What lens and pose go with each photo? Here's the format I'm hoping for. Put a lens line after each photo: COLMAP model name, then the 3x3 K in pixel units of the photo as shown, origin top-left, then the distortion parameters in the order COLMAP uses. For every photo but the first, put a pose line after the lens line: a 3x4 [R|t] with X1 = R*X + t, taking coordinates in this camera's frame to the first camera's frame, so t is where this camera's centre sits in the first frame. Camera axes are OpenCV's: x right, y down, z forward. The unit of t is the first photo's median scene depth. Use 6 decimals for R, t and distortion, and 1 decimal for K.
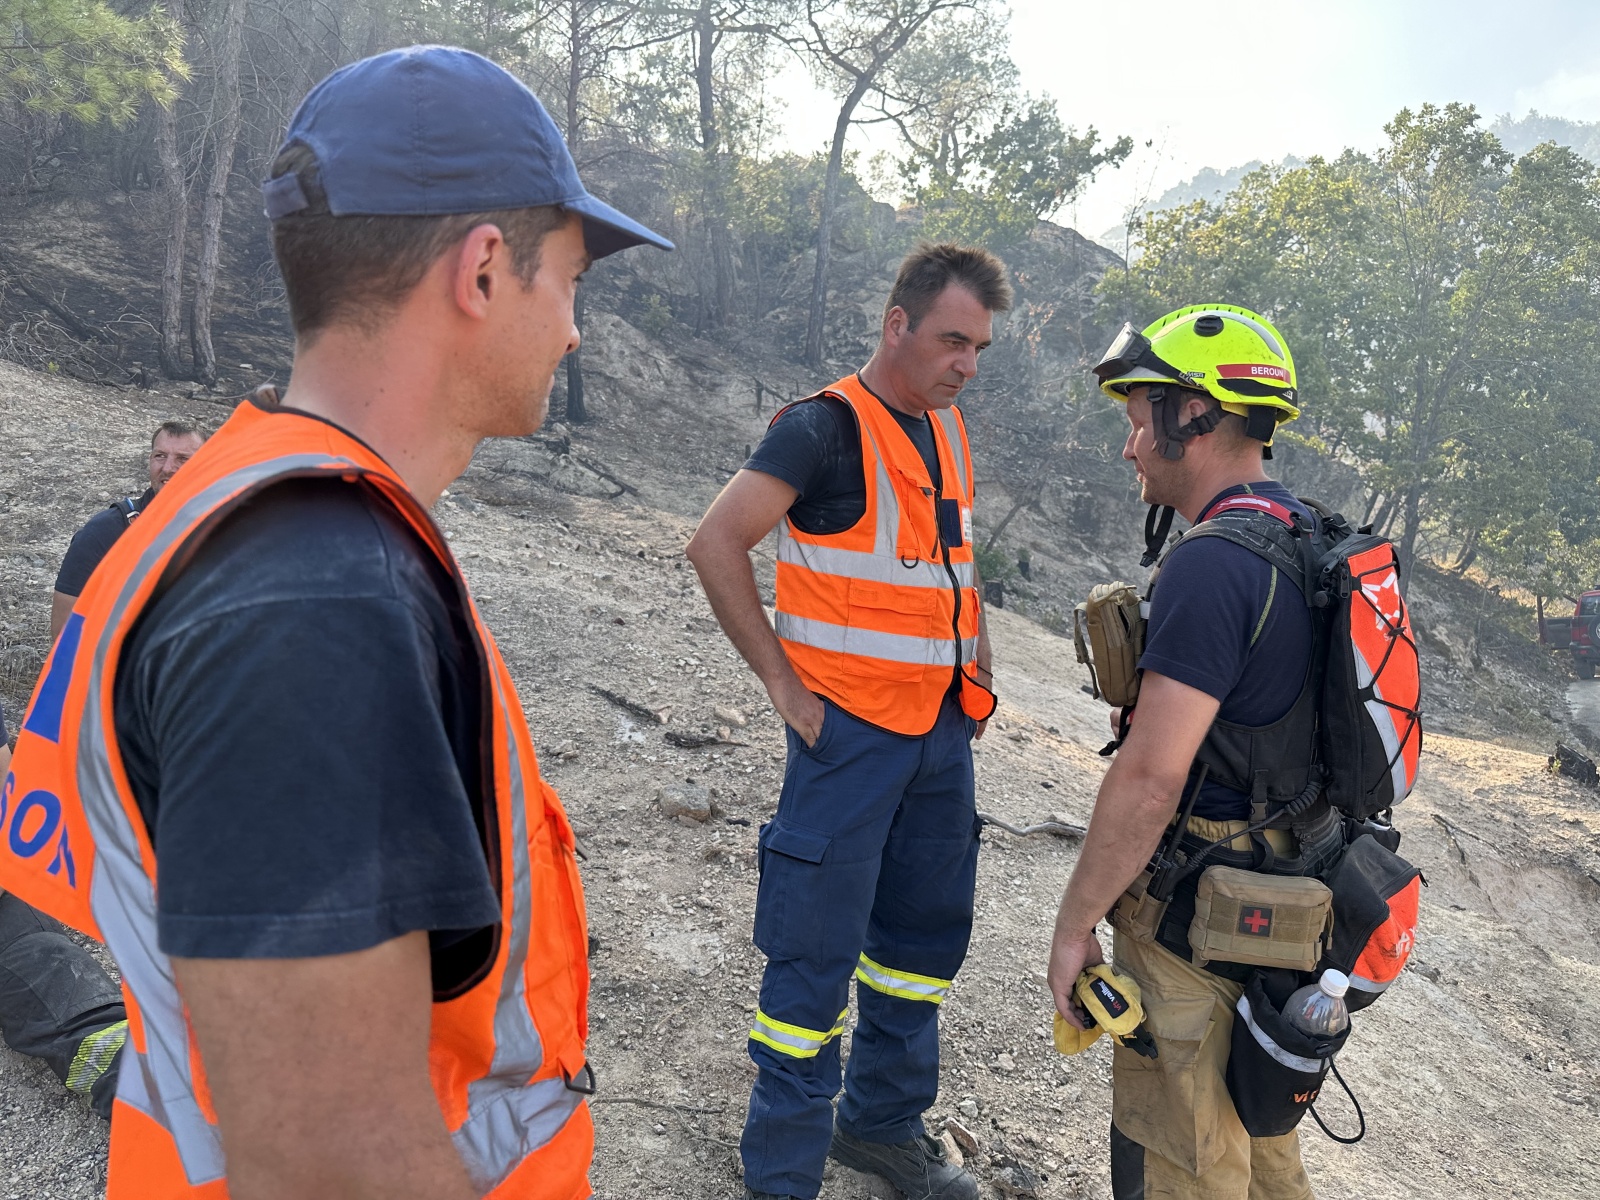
lens RADIAL K [[1118.4, 0, 806.5], [0, 1118.4, 599.5], [0, 0, 1]] dist [0.004743, -0.016655]
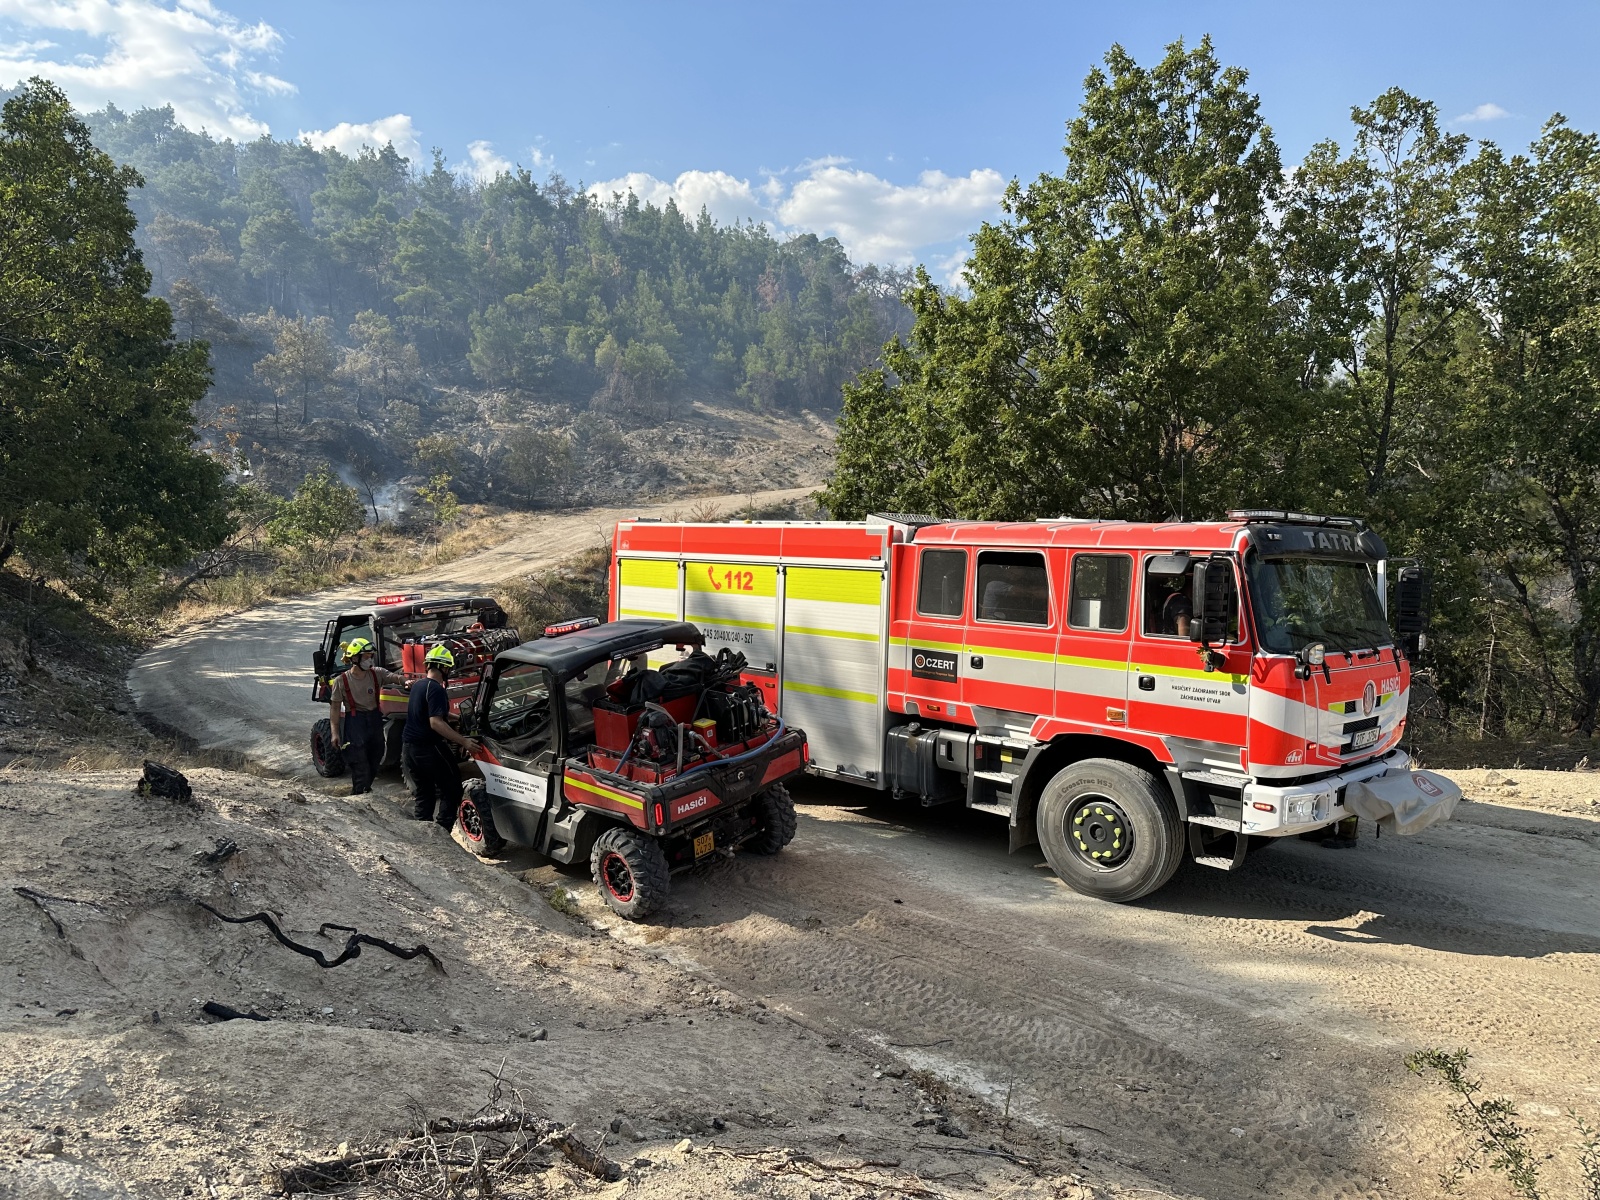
lens RADIAL K [[1118.4, 0, 803.9], [0, 1118.4, 595.2], [0, 0, 1]] dist [0.004743, -0.016655]
pose [[0.403081, -0.082469, 0.911441, 0.060137], [0.075319, 0.995542, 0.056769, -0.021625], [-0.912059, 0.045766, 0.407496, 0.118862]]
